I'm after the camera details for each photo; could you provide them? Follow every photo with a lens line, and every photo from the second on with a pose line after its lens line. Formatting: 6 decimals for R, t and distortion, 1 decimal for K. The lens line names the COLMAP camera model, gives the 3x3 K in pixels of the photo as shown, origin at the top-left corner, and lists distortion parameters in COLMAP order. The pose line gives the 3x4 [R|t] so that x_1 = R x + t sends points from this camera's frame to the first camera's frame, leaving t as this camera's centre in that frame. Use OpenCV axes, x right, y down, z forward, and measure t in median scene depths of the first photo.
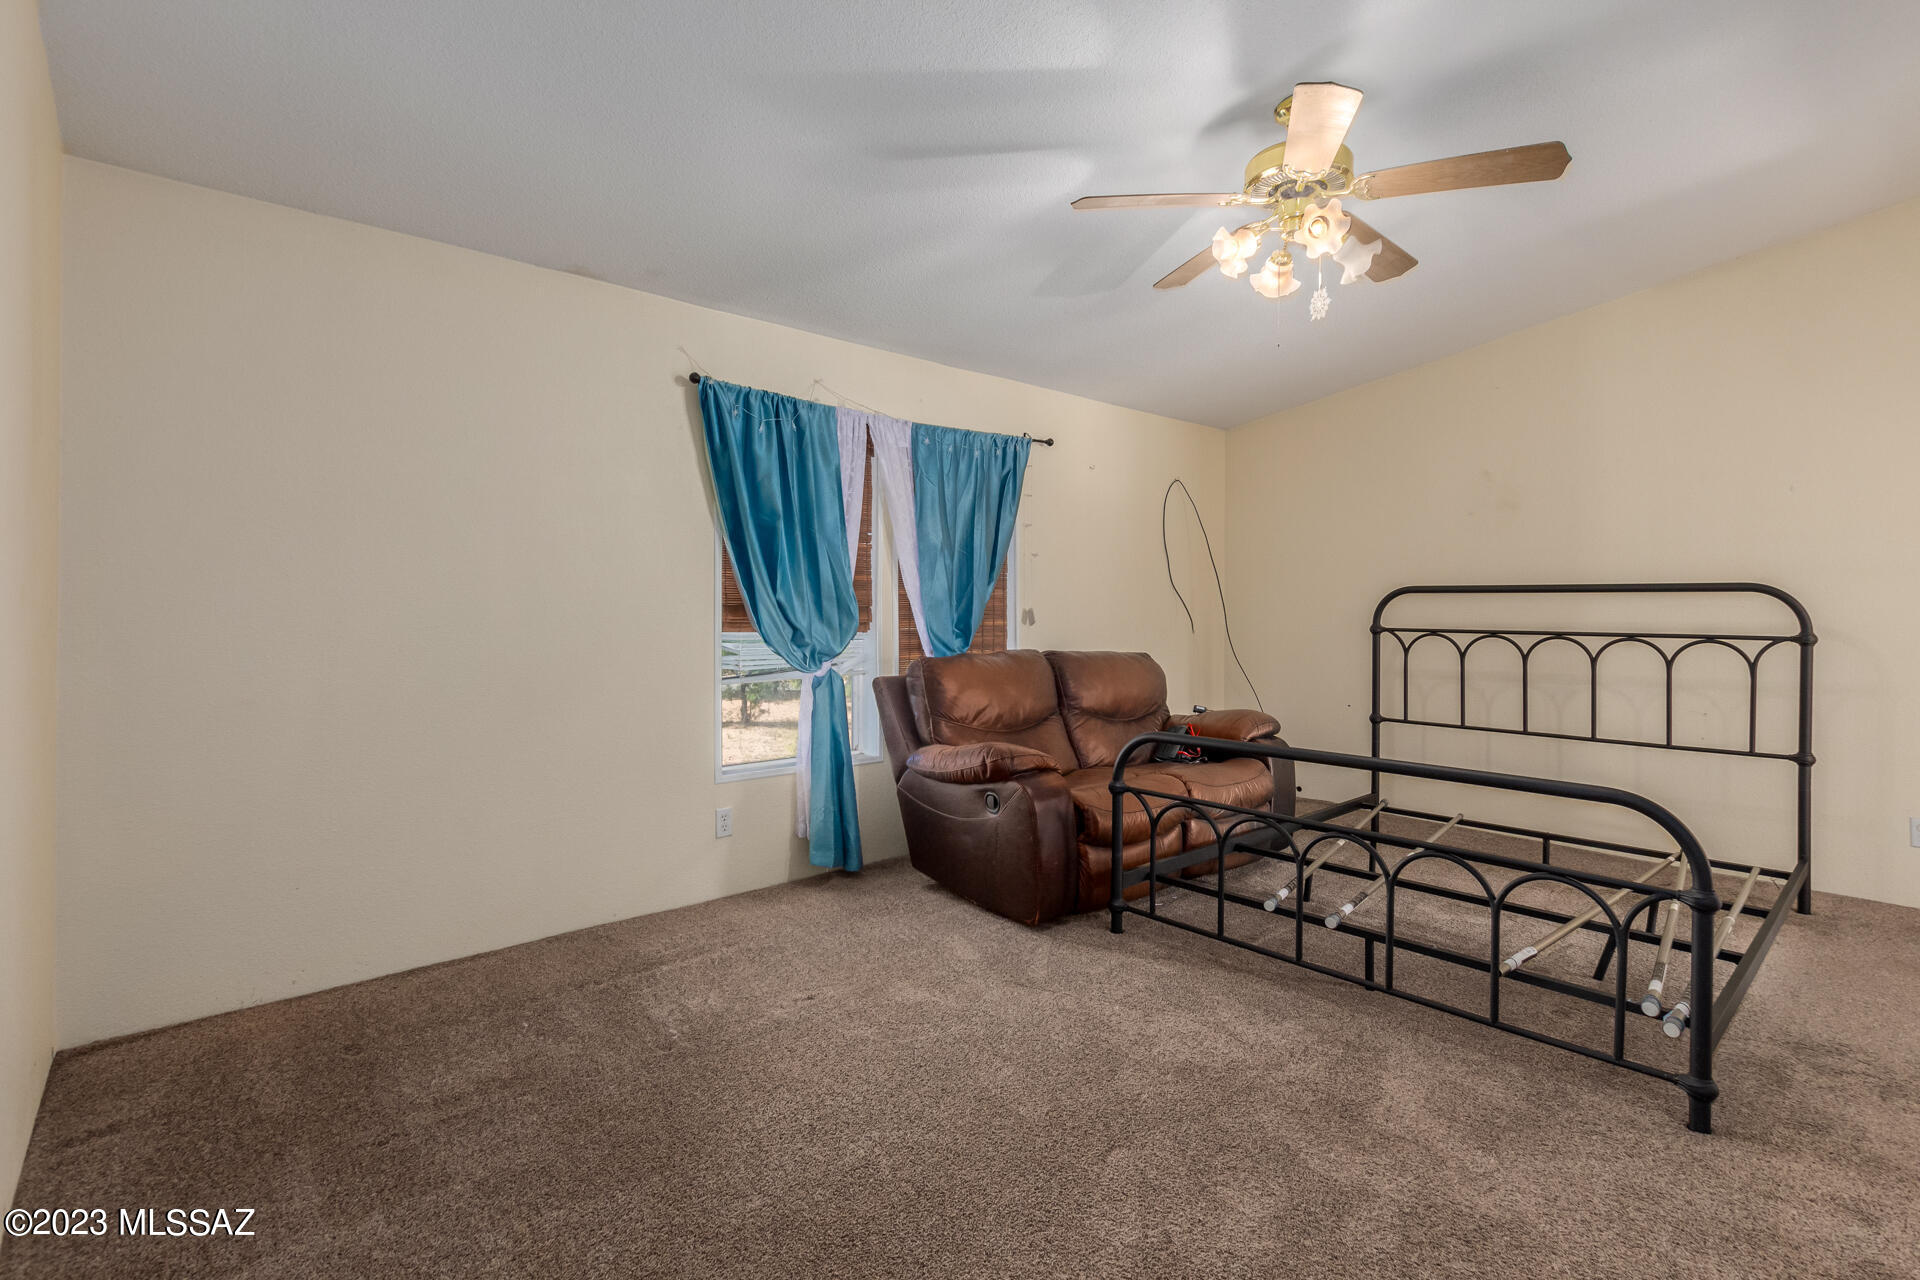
lens RADIAL K [[909.1, 0, 961.6], [0, 909.1, 606.4], [0, 0, 1]] dist [-0.010640, -0.000382]
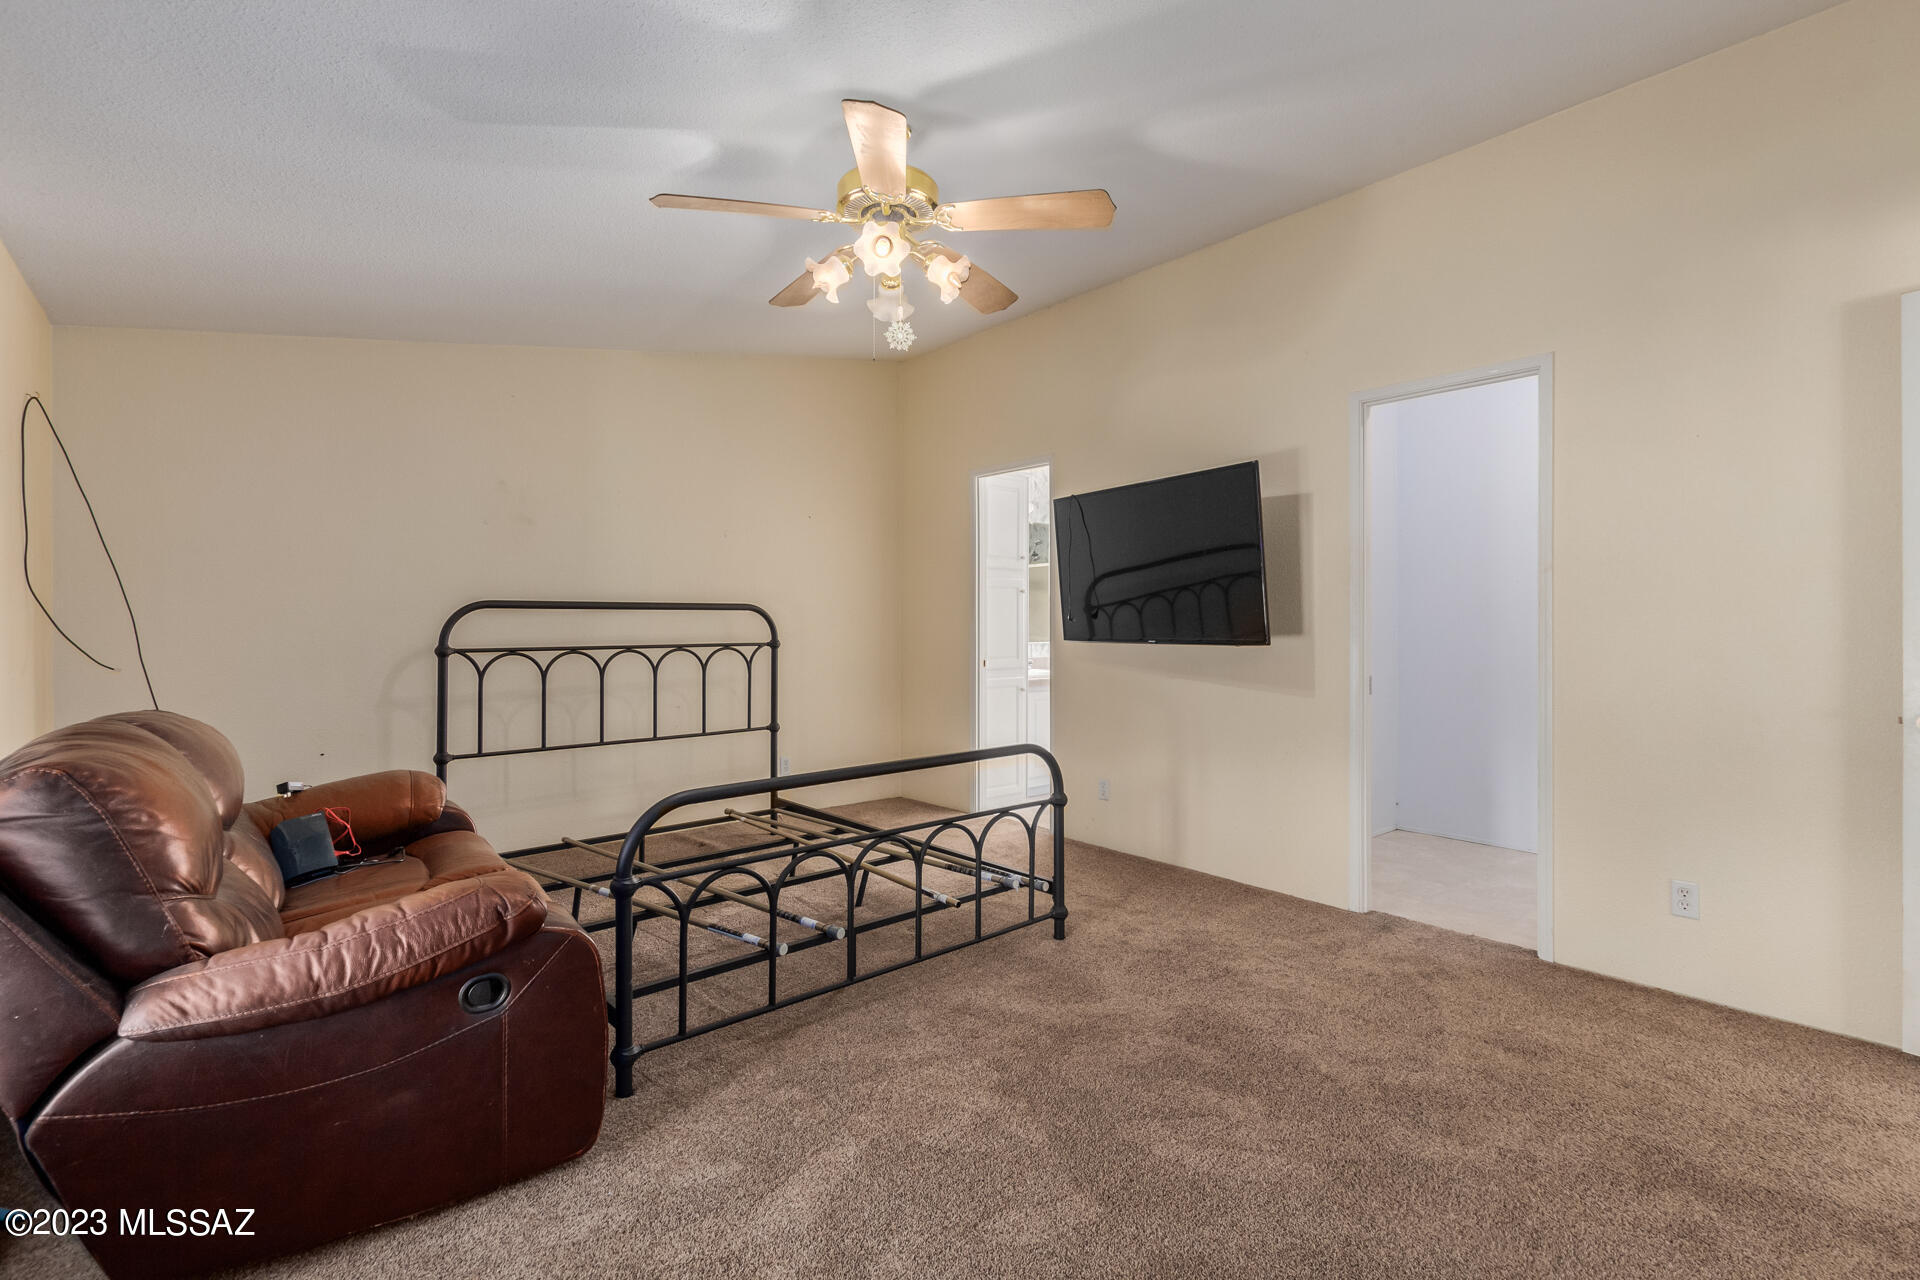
lens RADIAL K [[880.6, 0, 969.2], [0, 880.6, 639.9], [0, 0, 1]] dist [0.002449, -0.006527]
pose [[0.005204, -0.024413, 0.999688, -0.386181], [0.008366, 0.999668, 0.024369, -0.000893], [-0.999951, 0.008236, 0.005406, 0.576703]]
